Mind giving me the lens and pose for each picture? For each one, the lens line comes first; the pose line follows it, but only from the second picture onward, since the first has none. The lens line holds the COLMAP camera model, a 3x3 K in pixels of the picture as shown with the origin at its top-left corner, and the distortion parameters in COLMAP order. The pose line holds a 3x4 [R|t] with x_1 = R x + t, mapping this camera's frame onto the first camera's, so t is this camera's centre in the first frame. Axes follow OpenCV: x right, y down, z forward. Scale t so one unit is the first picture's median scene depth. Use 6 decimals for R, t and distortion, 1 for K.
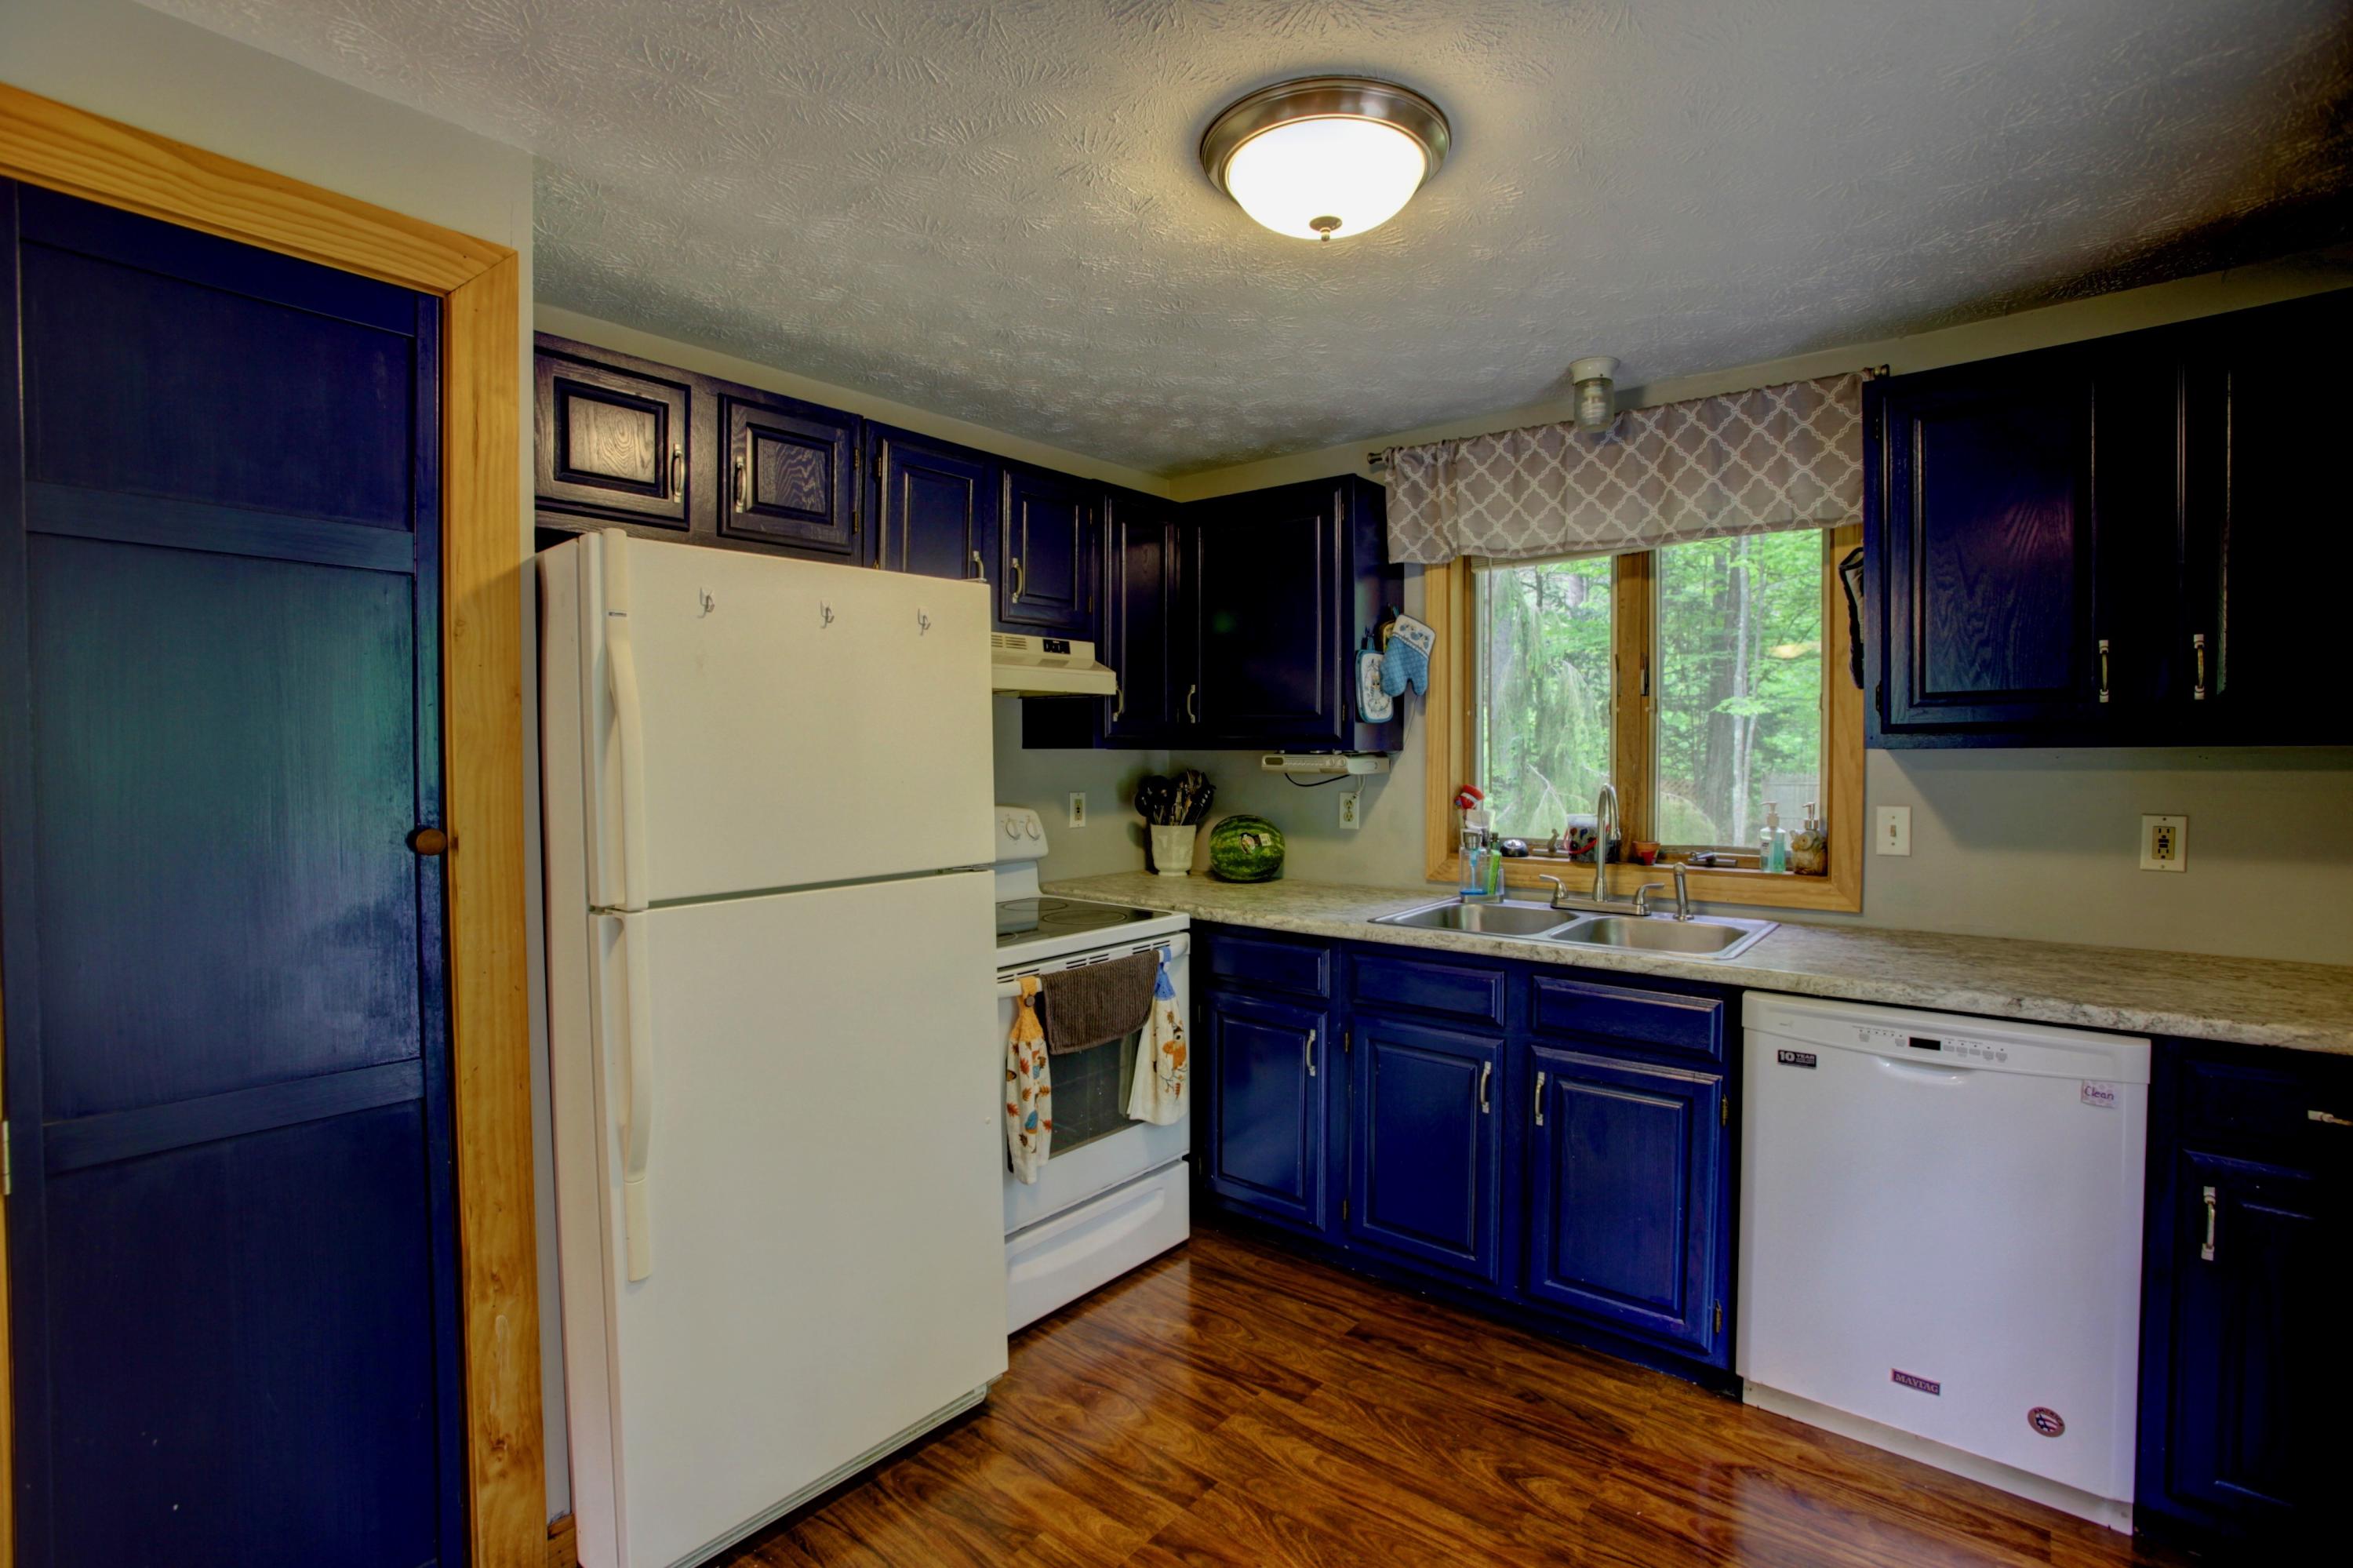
lens RADIAL K [[1088.1, 0, 1184.3], [0, 1088.1, 779.4], [0, 0, 1]] dist [-0.085130, 0.043639]
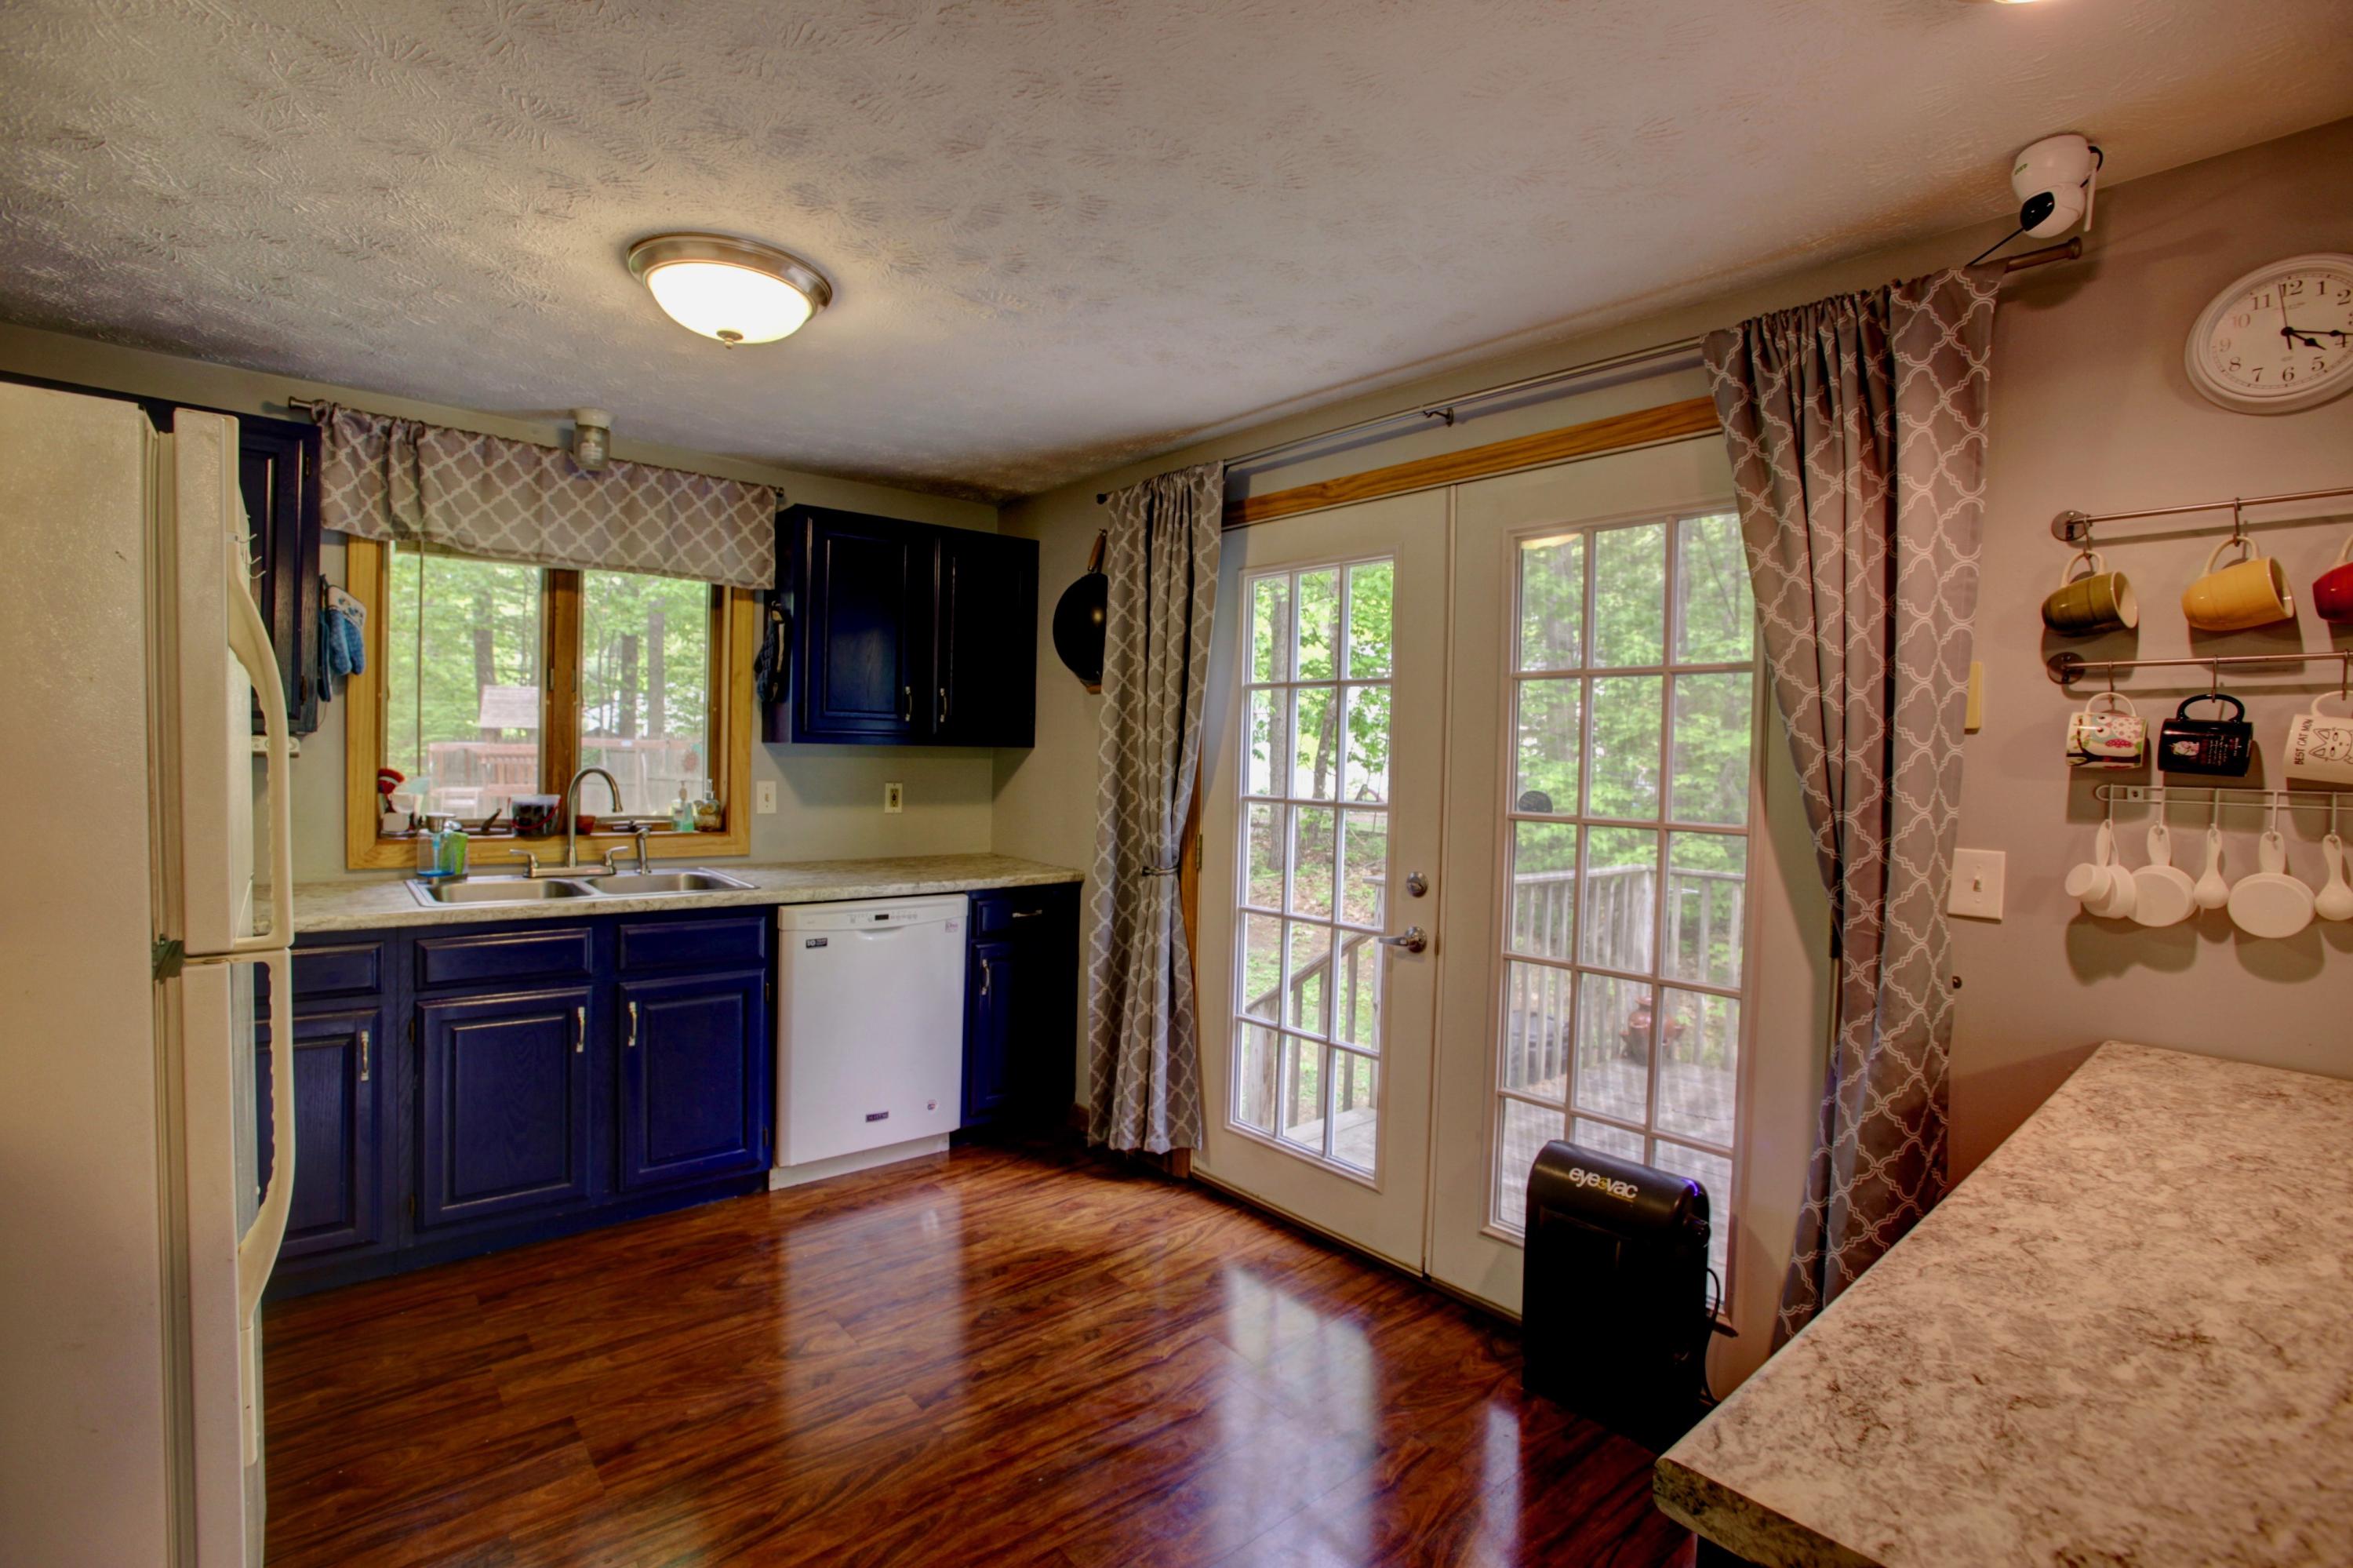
lens RADIAL K [[1088.1, 0, 1184.3], [0, 1088.1, 779.4], [0, 0, 1]] dist [-0.085130, 0.043639]
pose [[0.168335, -0.018034, 0.985565, -0.742004], [-0.003149, 0.999818, 0.018832, -0.007308], [-0.985725, -0.006274, 0.168247, 0.167833]]
